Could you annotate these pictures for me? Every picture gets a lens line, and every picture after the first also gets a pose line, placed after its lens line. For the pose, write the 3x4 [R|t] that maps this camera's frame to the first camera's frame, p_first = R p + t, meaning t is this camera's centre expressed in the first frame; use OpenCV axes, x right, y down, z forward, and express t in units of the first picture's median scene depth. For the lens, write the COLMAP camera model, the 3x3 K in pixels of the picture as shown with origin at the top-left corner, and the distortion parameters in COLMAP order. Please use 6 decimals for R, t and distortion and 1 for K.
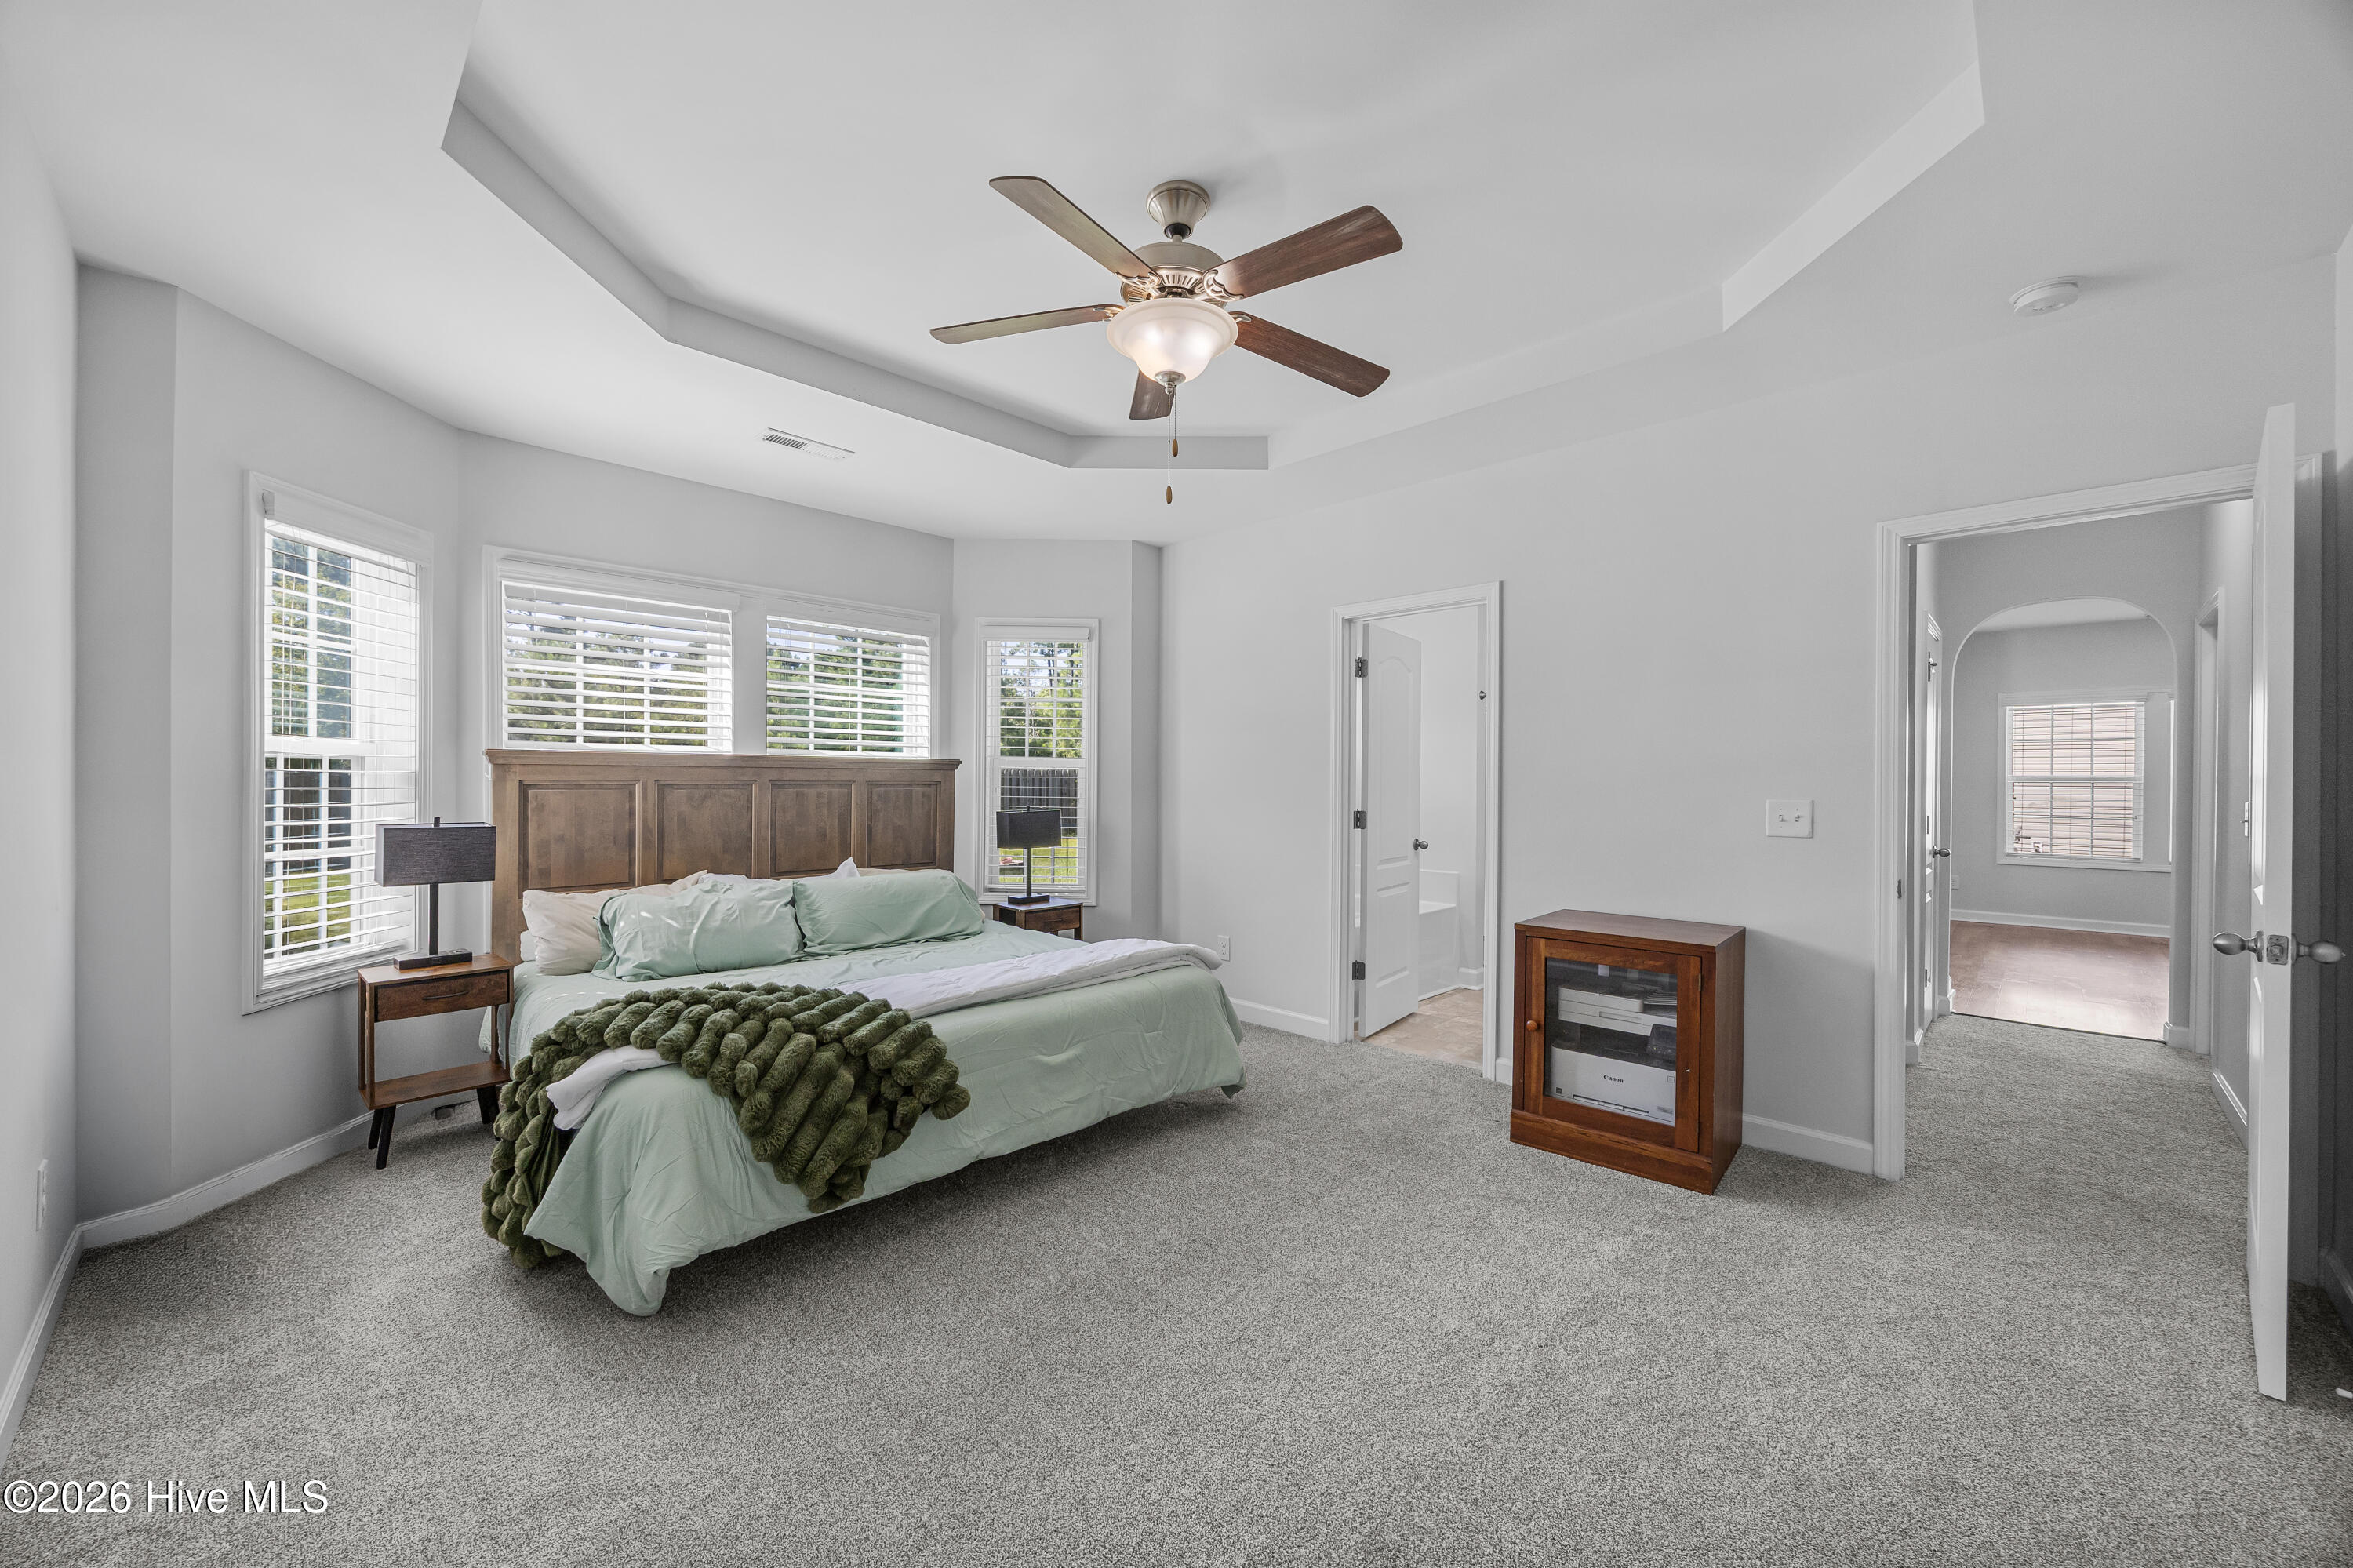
lens RADIAL K [[900.2, 0, 1170.3], [0, 900.2, 797.7], [0, 0, 1]] dist [-0.002986, 0.000518]
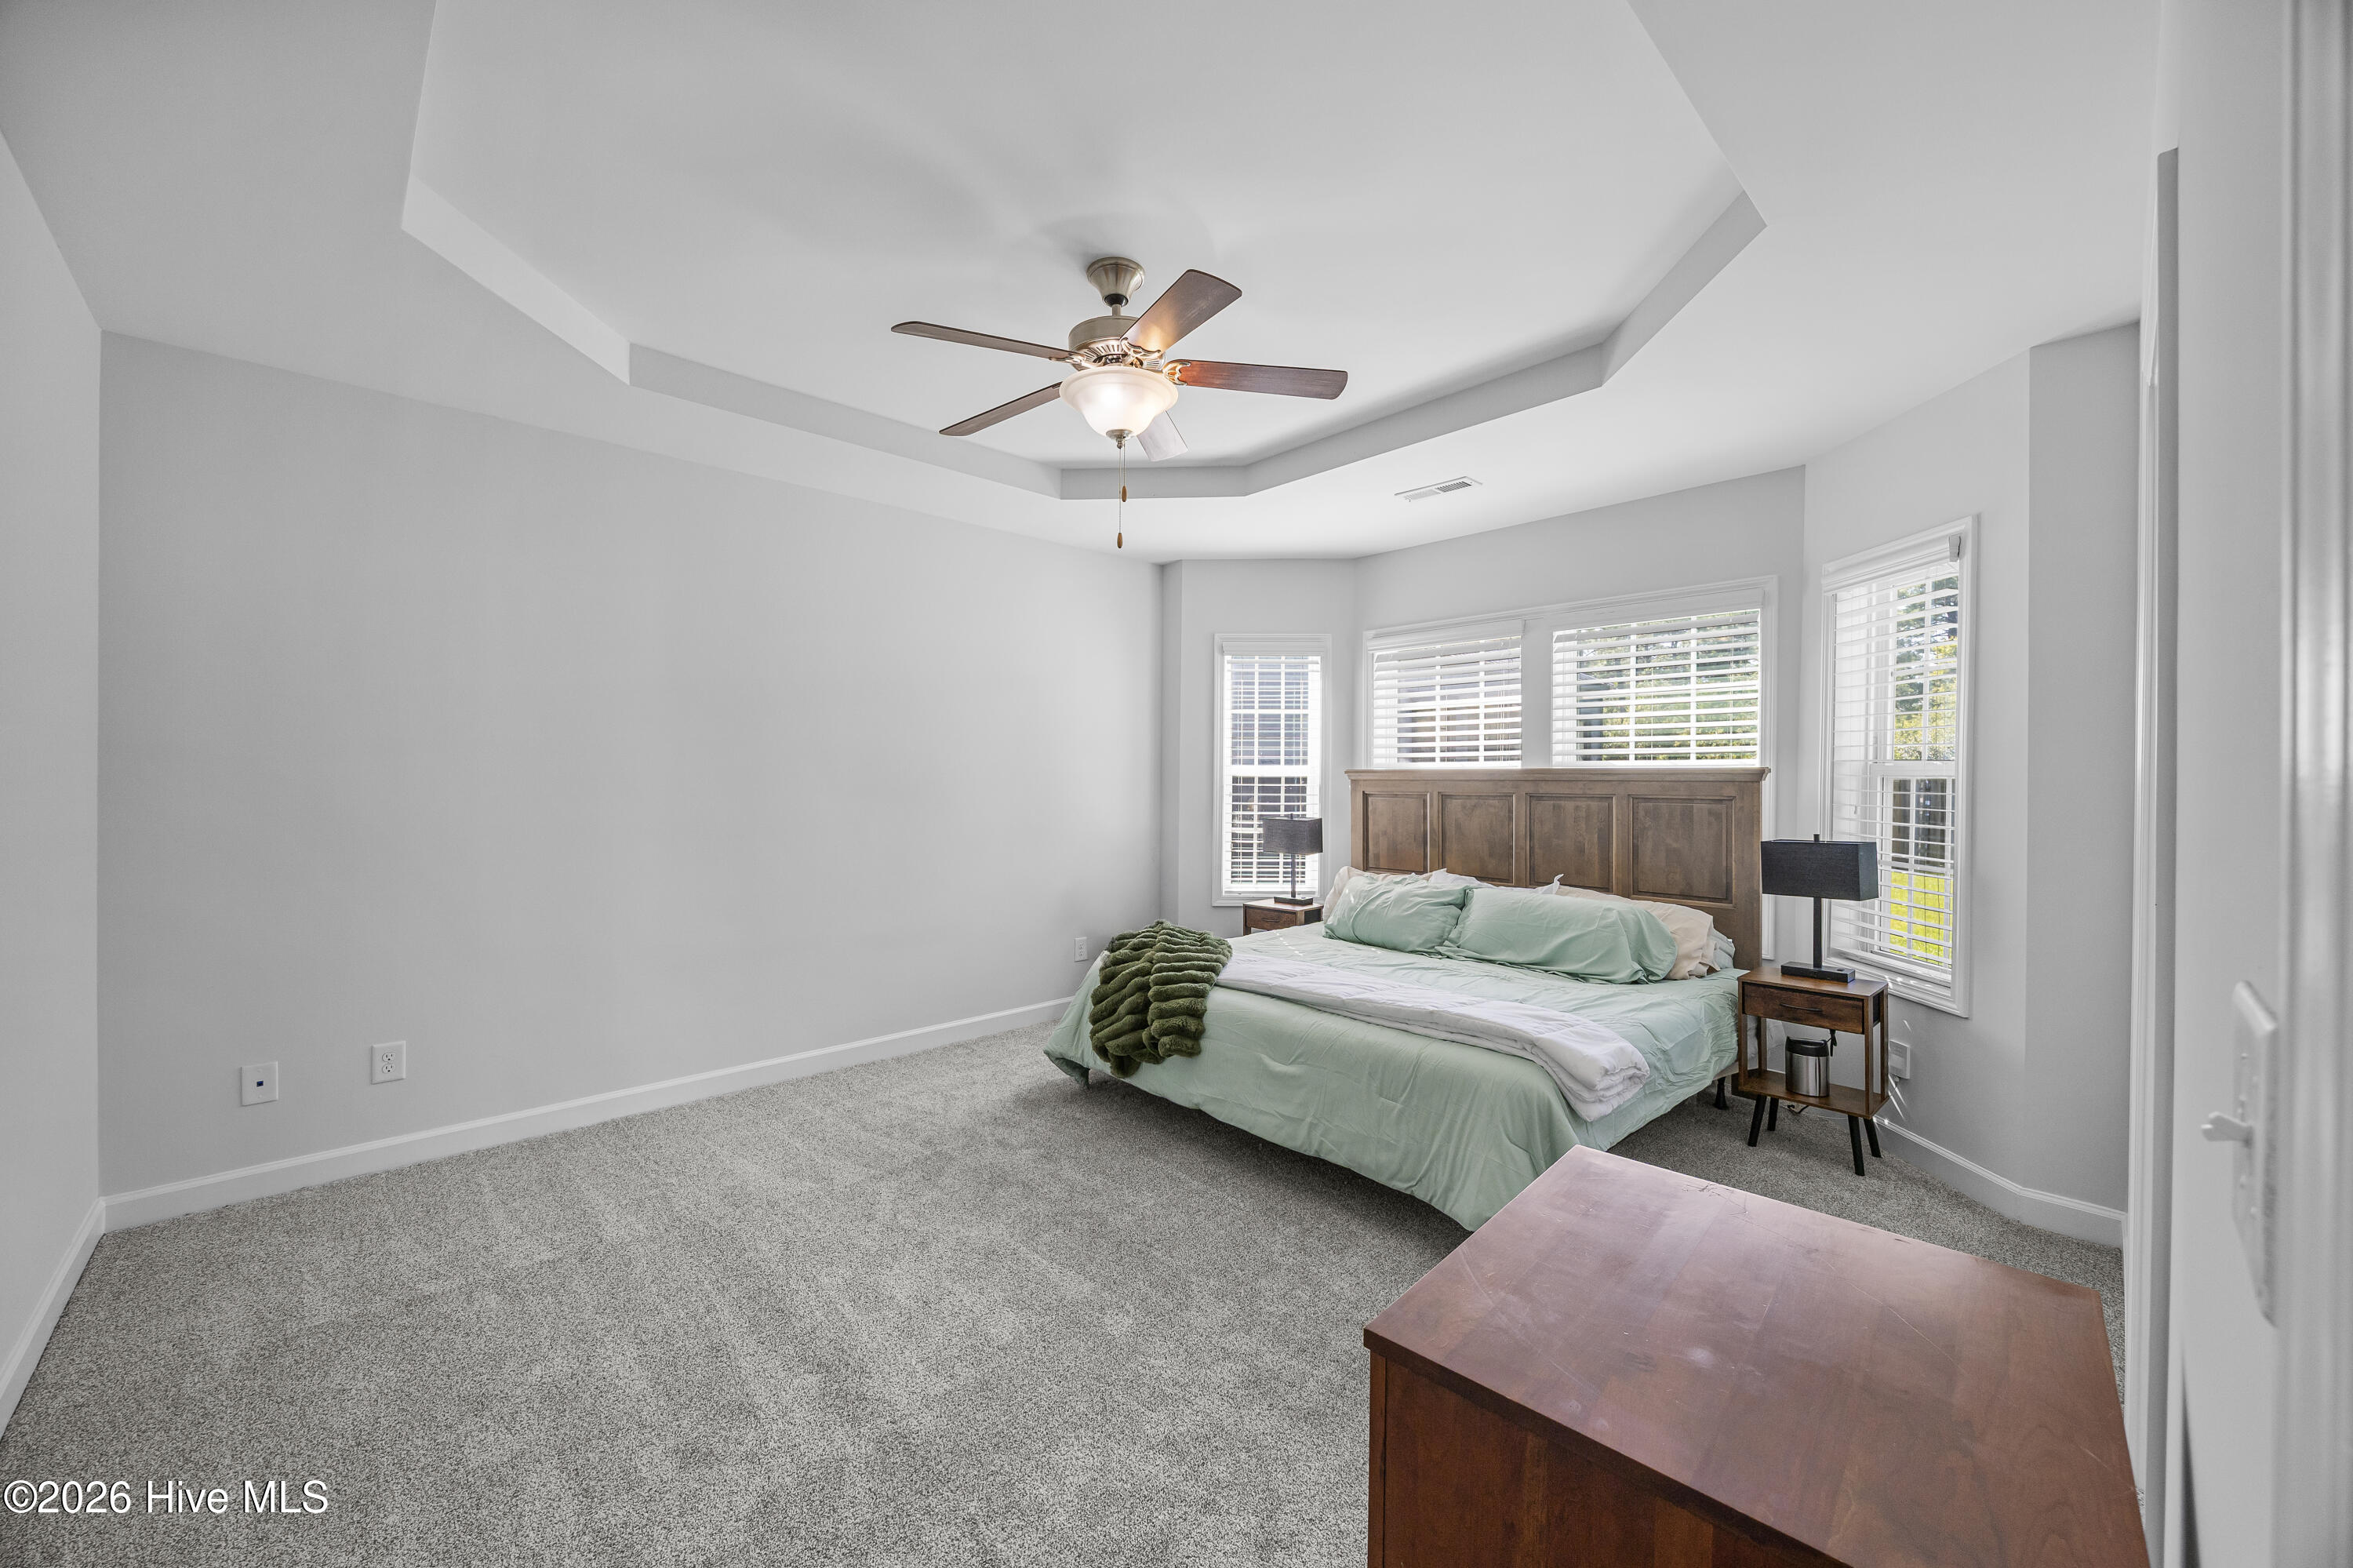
lens RADIAL K [[900.2, 0, 1168.0], [0, 900.2, 777.4], [0, 0, 1]] dist [-0.002986, 0.000518]
pose [[-0.044886, -0.016777, -0.998851, 0.635654], [-0.032761, 0.999346, -0.015313, -0.007419], [0.998455, 0.032036, -0.045406, 0.654305]]
